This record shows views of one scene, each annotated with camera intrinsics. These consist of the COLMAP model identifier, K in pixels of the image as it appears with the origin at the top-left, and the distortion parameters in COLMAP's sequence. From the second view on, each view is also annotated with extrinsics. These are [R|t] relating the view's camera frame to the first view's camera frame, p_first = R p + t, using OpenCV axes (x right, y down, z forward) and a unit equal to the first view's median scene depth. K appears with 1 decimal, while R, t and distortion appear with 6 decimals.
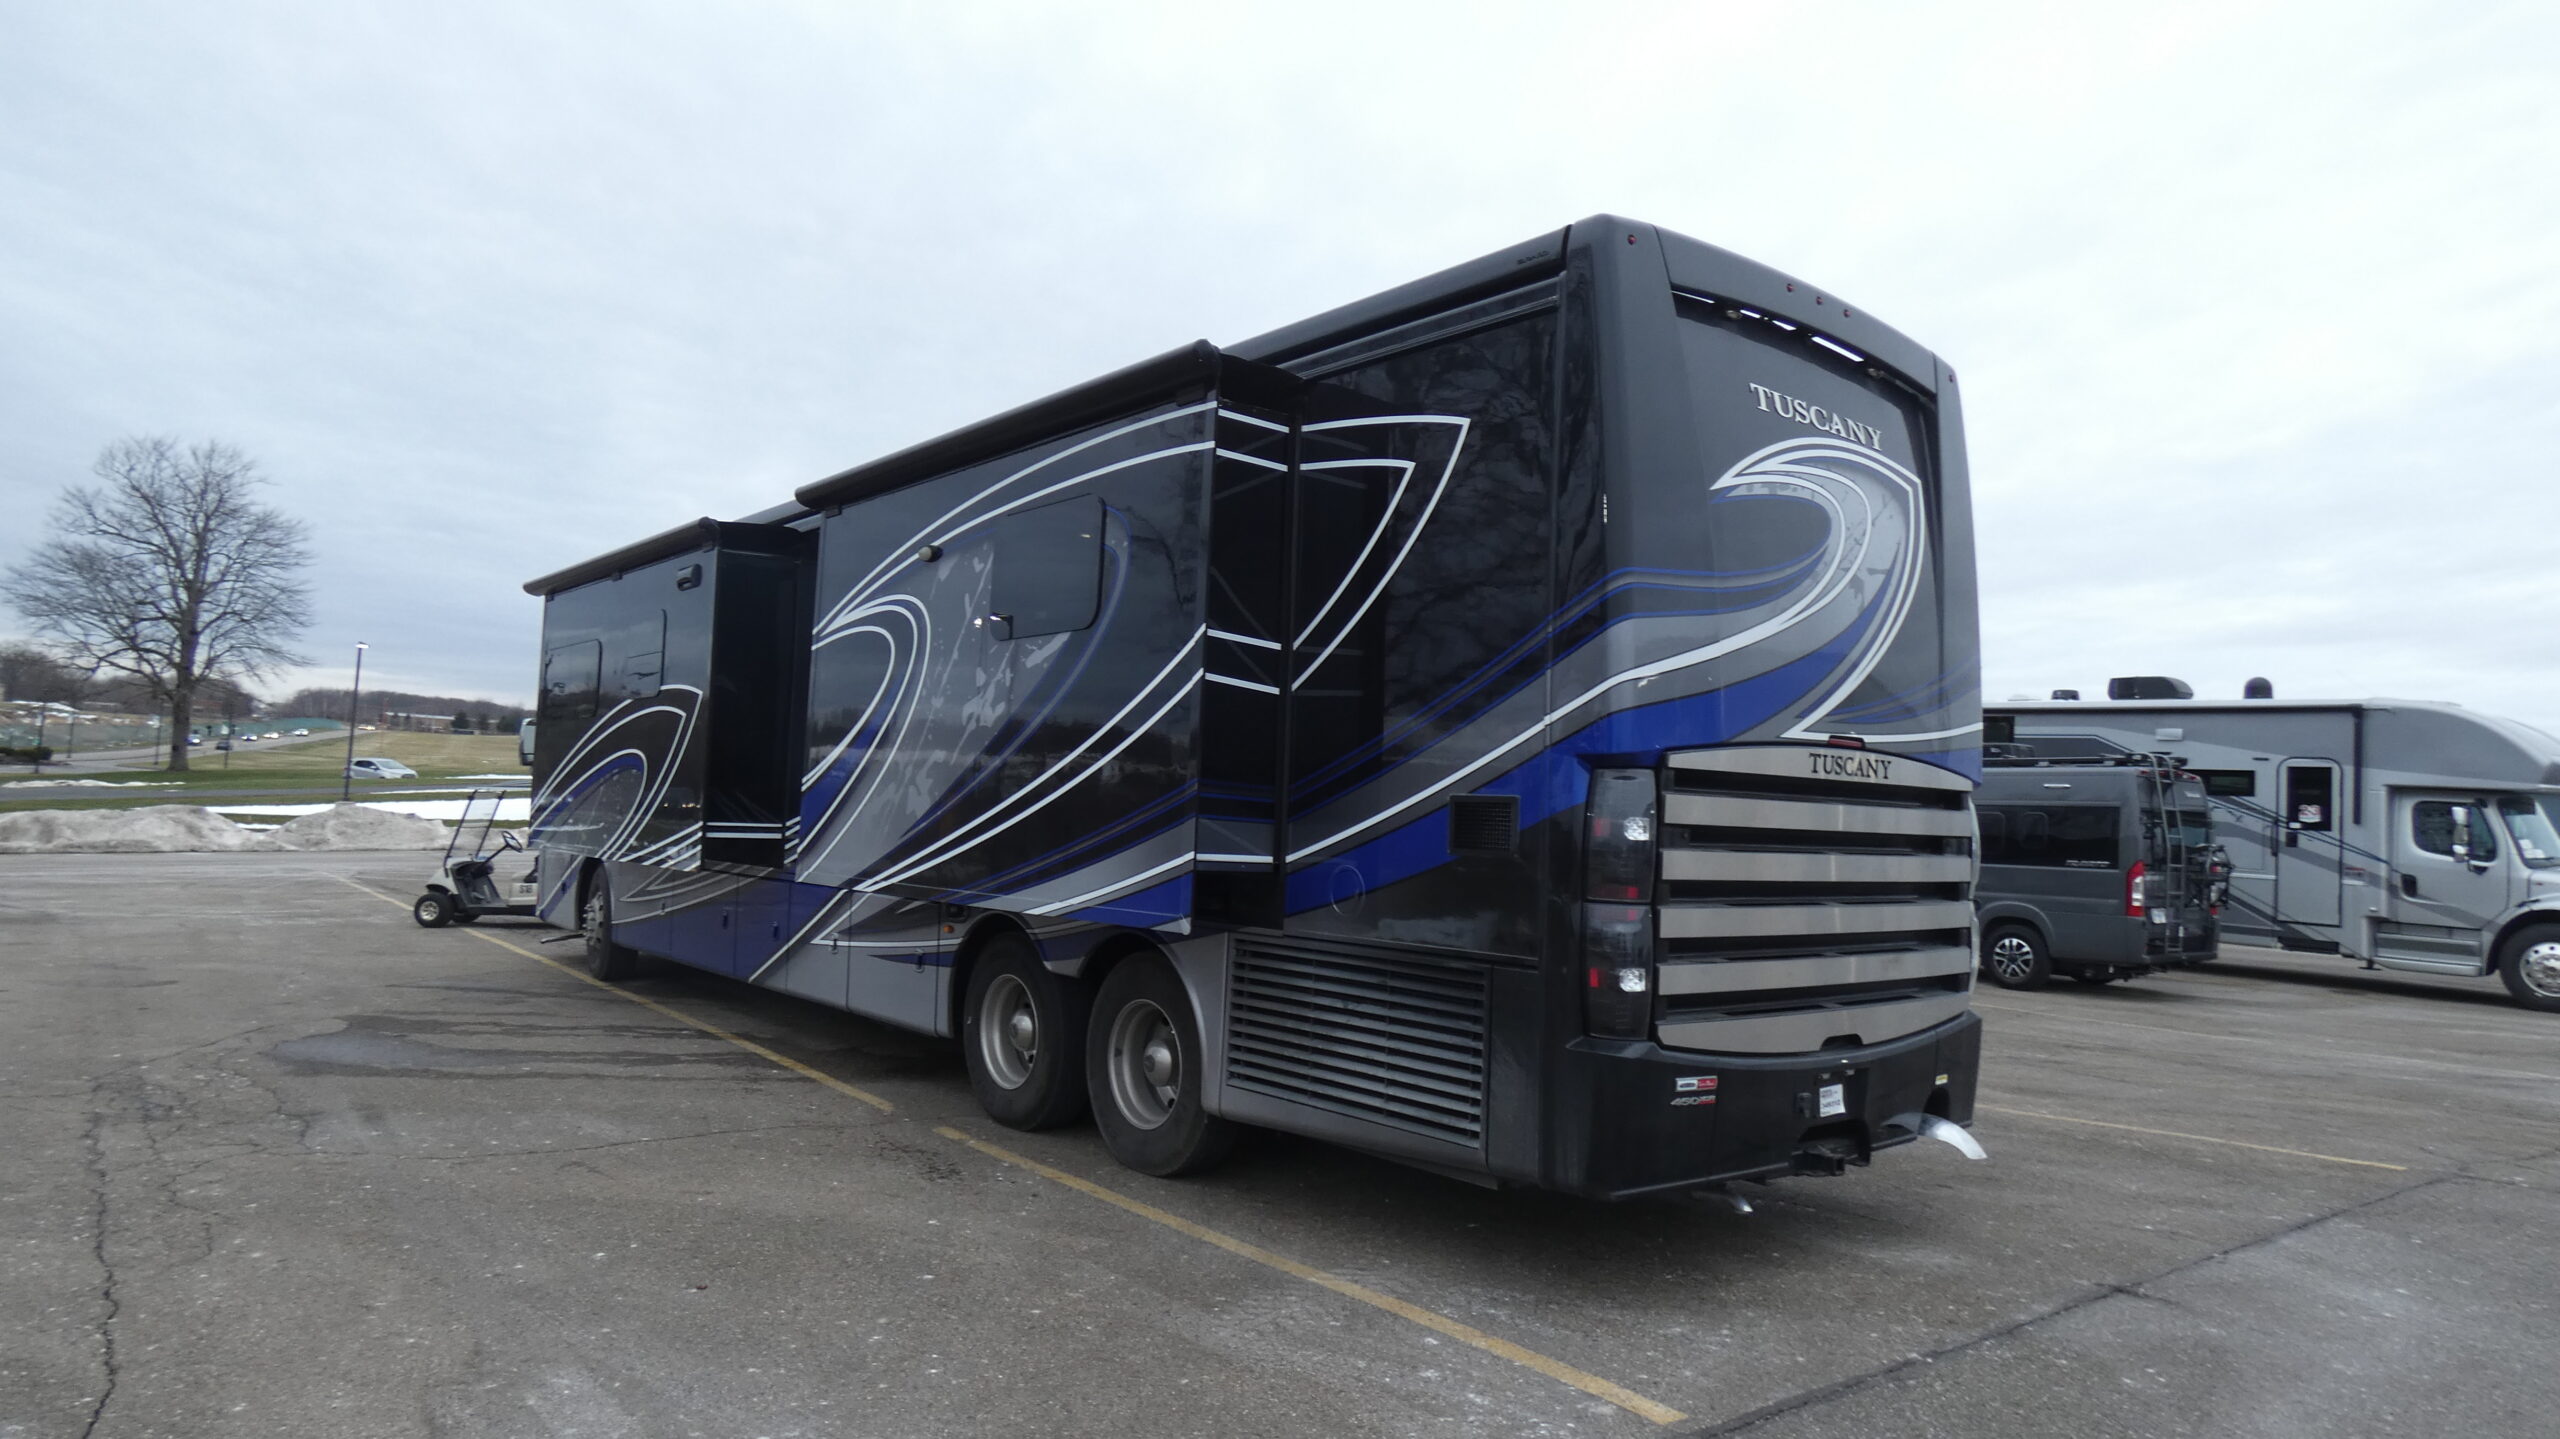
lens RADIAL K [[1531.3, 0, 1282.9], [0, 1531.3, 713.4], [0, 0, 1]] dist [-0.003764, 0.001552]
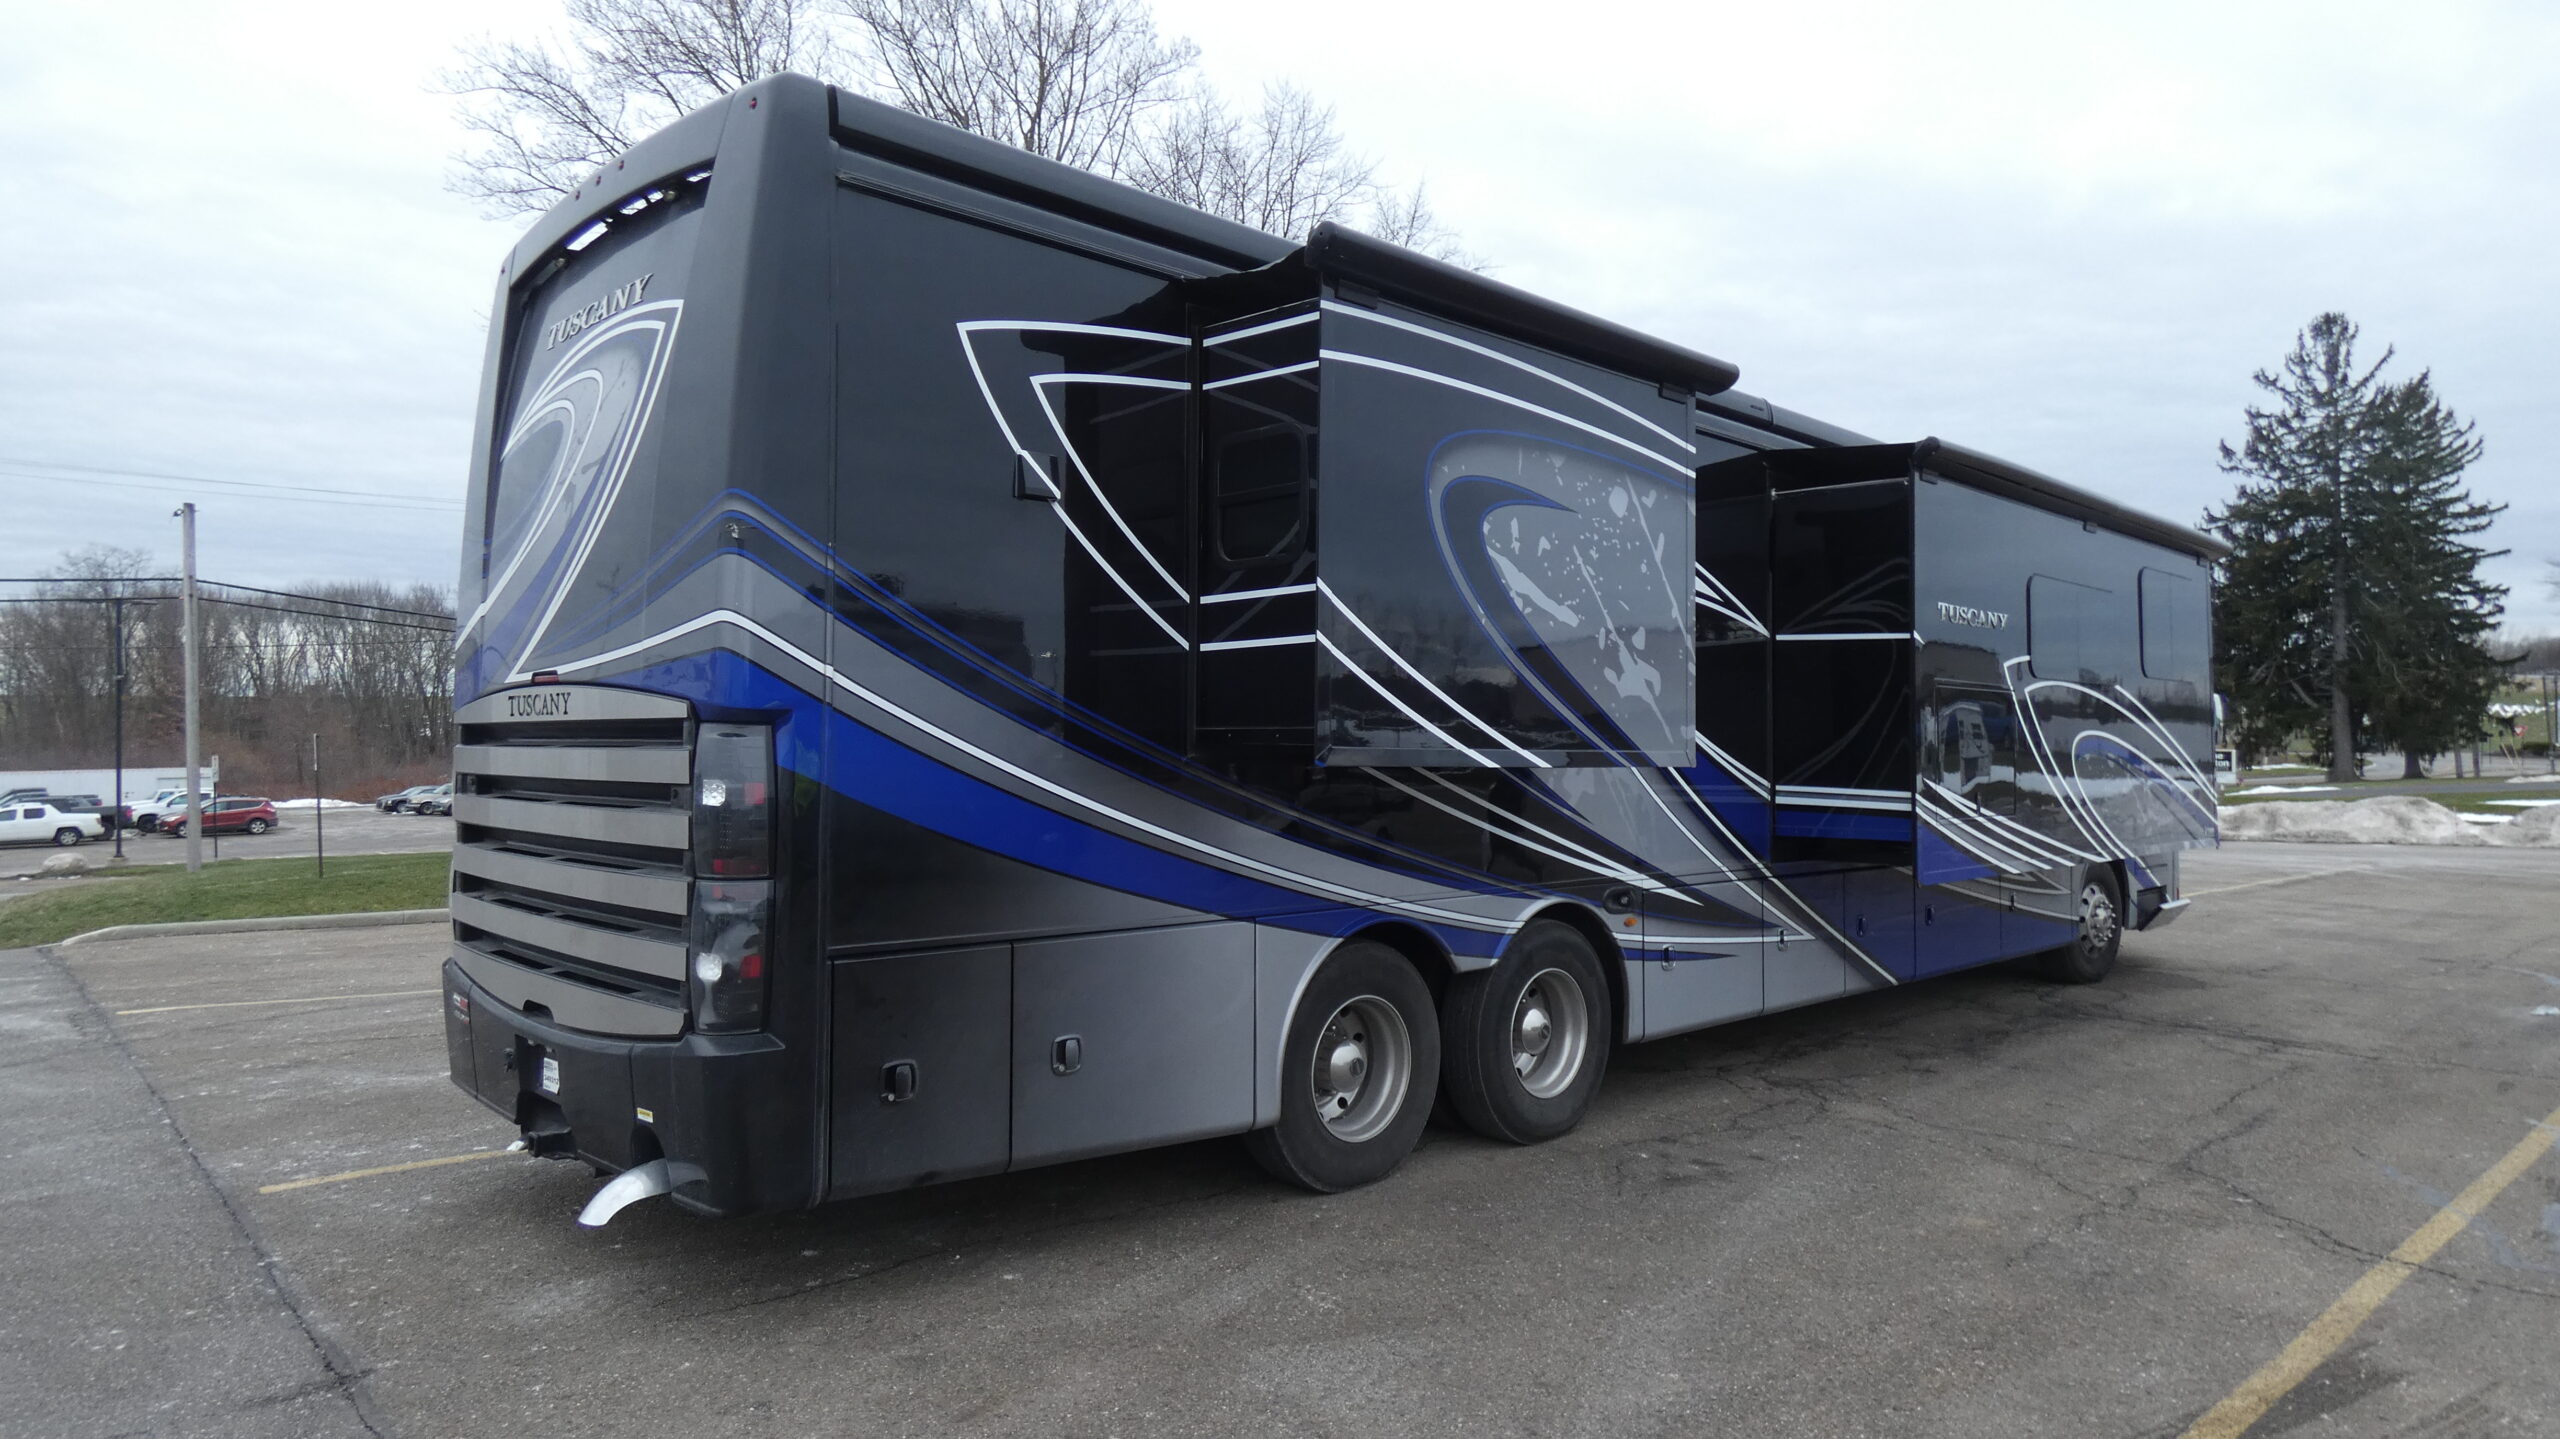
lens RADIAL K [[1531.3, 0, 1282.9], [0, 1531.3, 713.4], [0, 0, 1]] dist [-0.003764, 0.001552]
pose [[0.077209, -0.059772, -0.995222, 1.299634], [0.060282, 0.996655, -0.055181, 0.115612], [0.995191, -0.055733, 0.080554, 1.365827]]
